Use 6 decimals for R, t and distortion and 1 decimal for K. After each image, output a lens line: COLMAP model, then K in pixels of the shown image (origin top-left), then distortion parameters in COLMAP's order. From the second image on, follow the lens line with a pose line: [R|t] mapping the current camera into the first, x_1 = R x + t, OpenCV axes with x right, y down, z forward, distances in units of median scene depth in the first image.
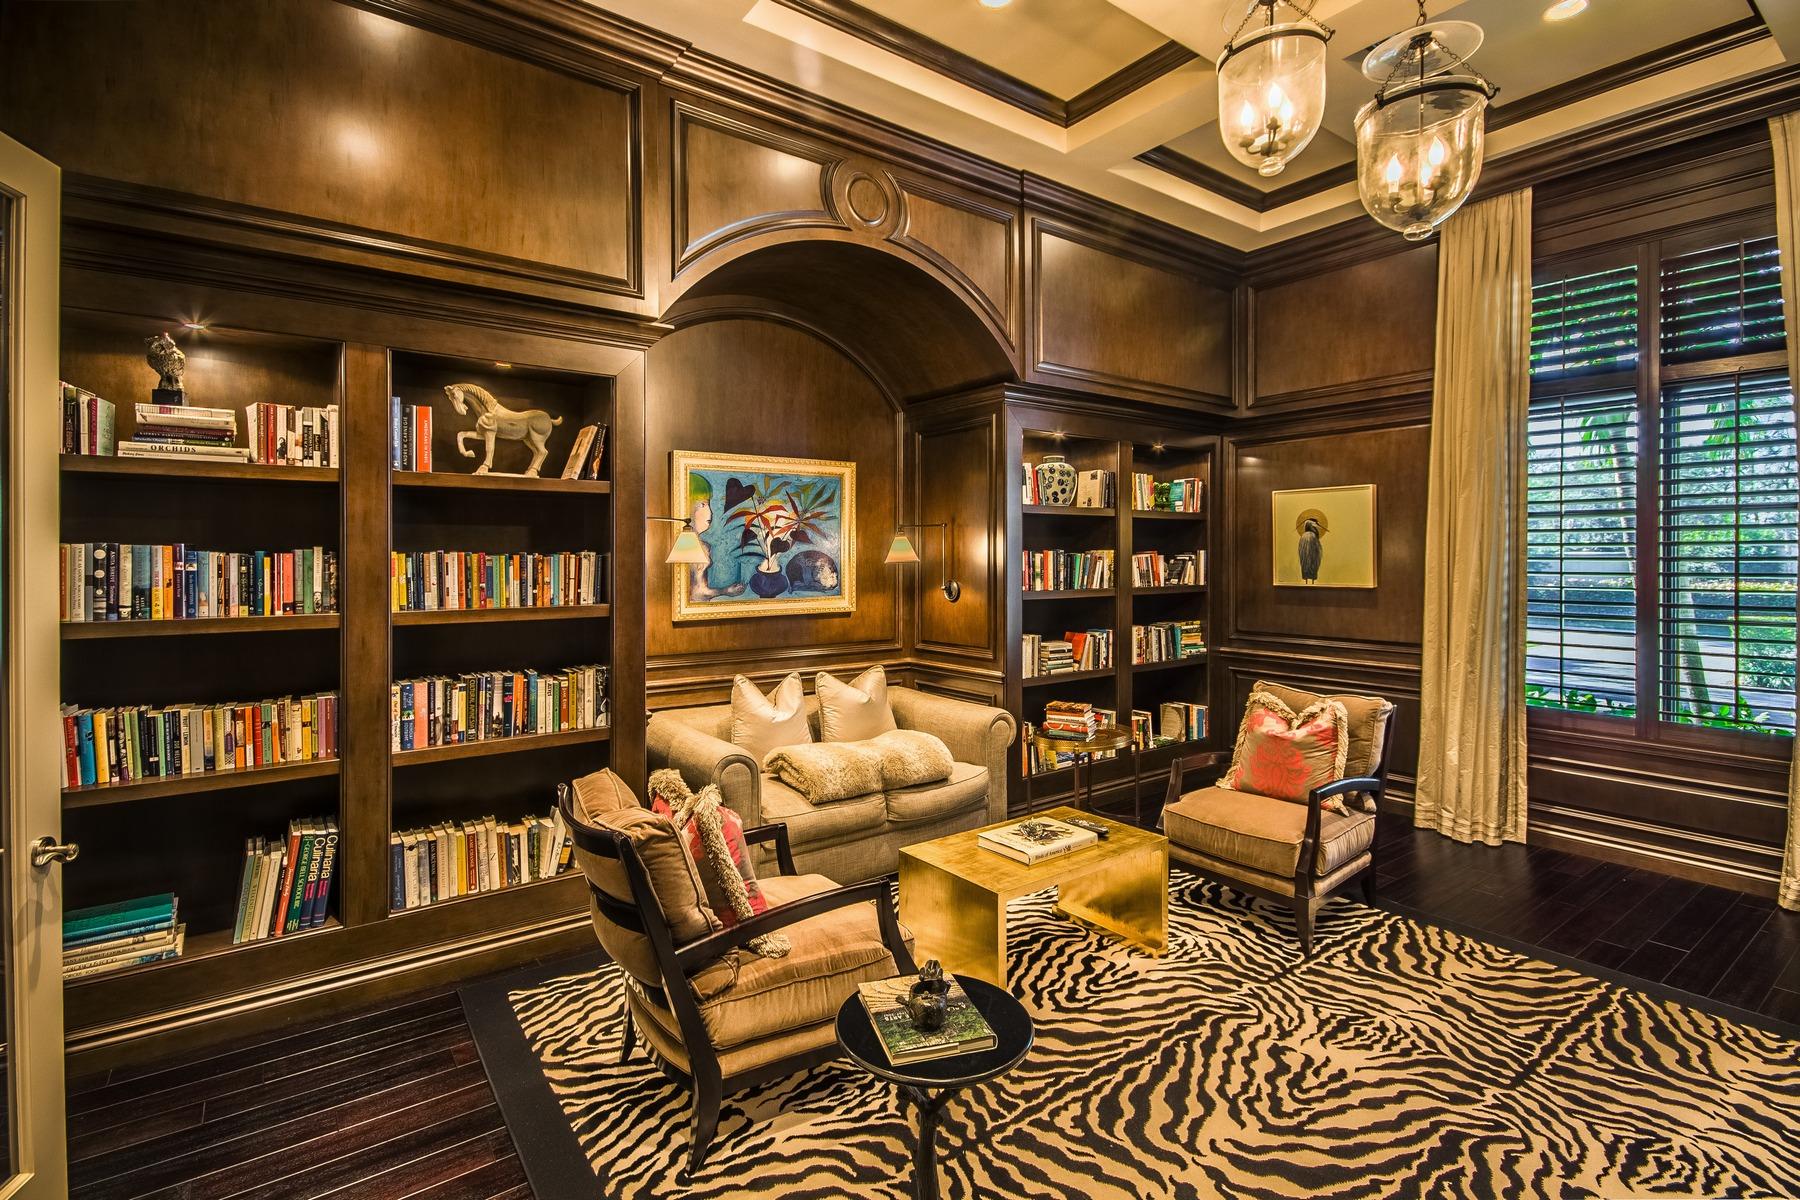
lens RADIAL K [[831.1, 0, 852.9], [0, 831.1, 570.4], [0, 0, 1]] dist [0.001736, -0.002315]
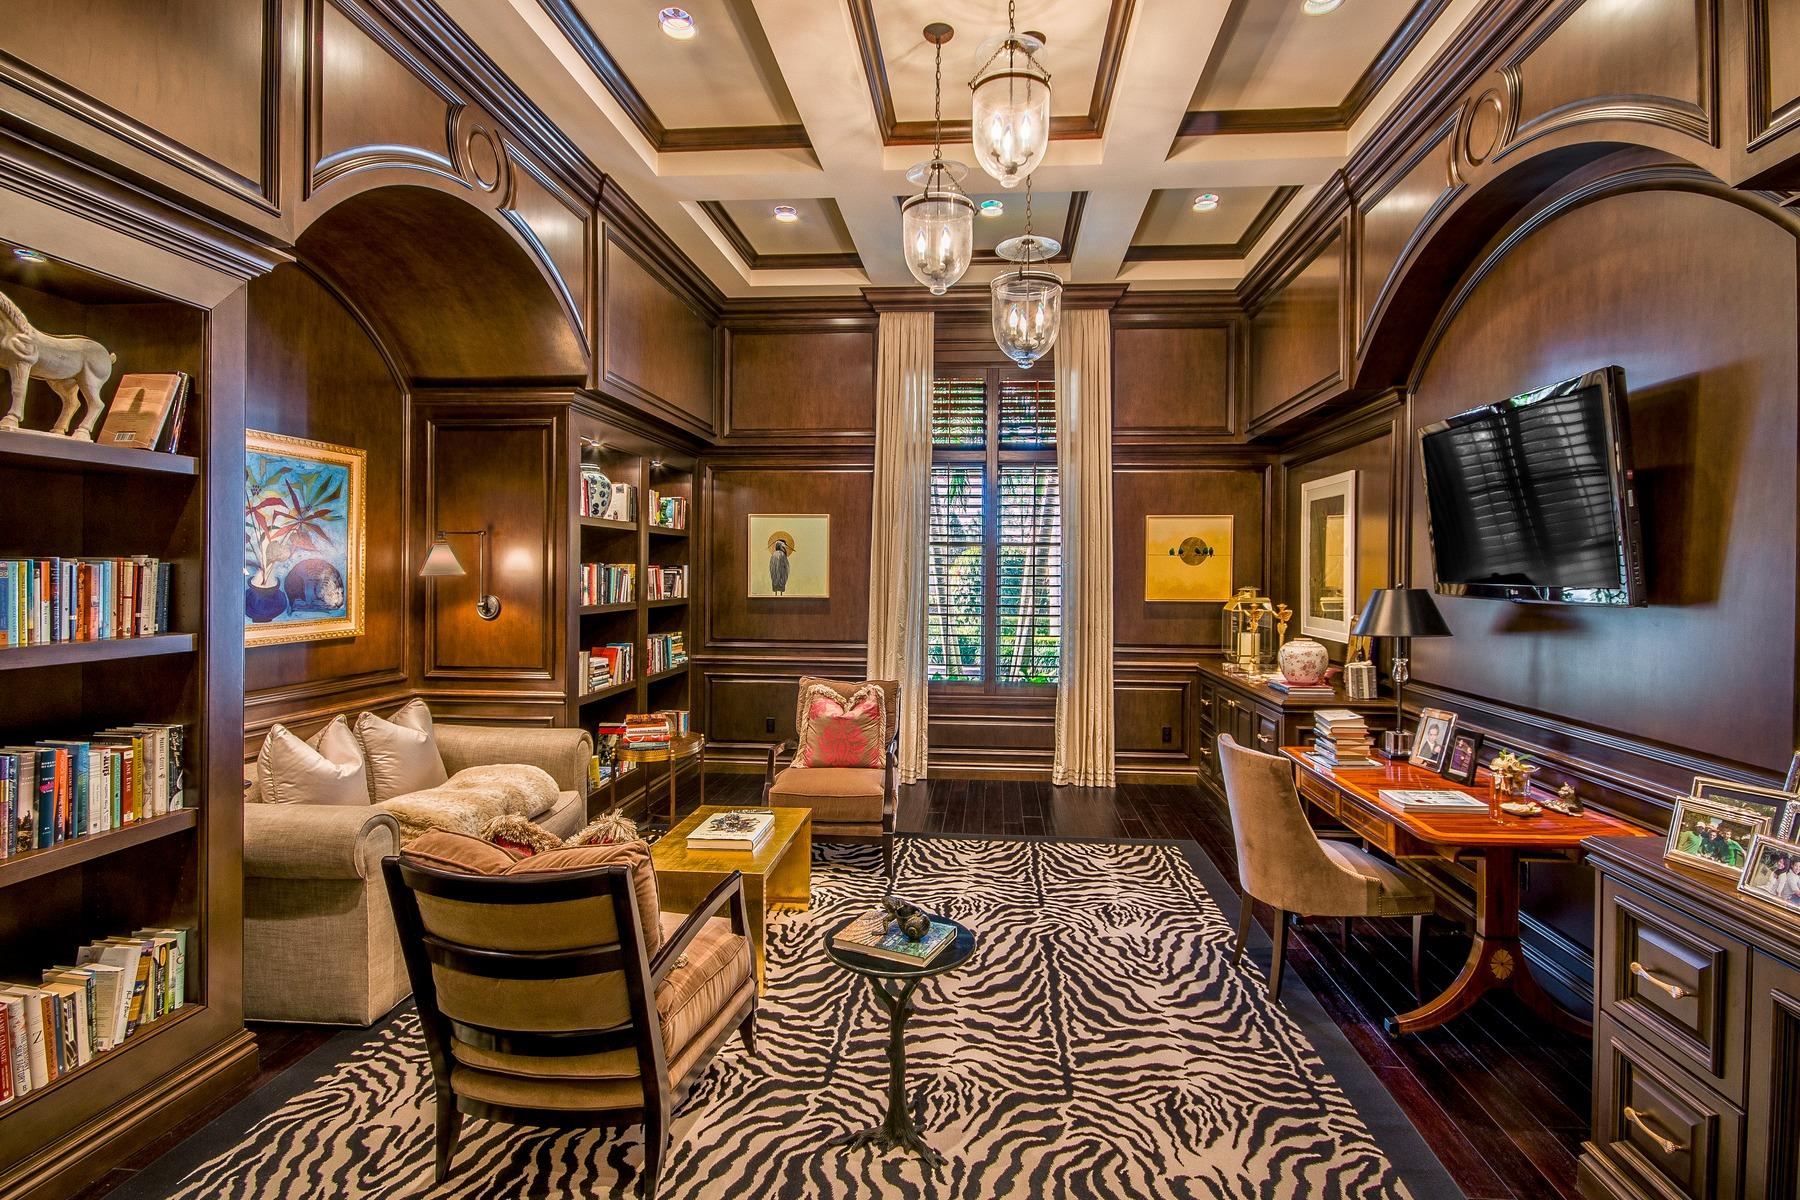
lens RADIAL K [[915.9, 0, 906.3], [0, 915.9, 589.4], [0, 0, 1]] dist [-0.019227, -0.001395]
pose [[0.639056, -0.006249, 0.769135, -0.406975], [0.002192, 0.999978, 0.006304, 0.000241], [-0.769157, -0.002342, 0.639055, 0.044146]]
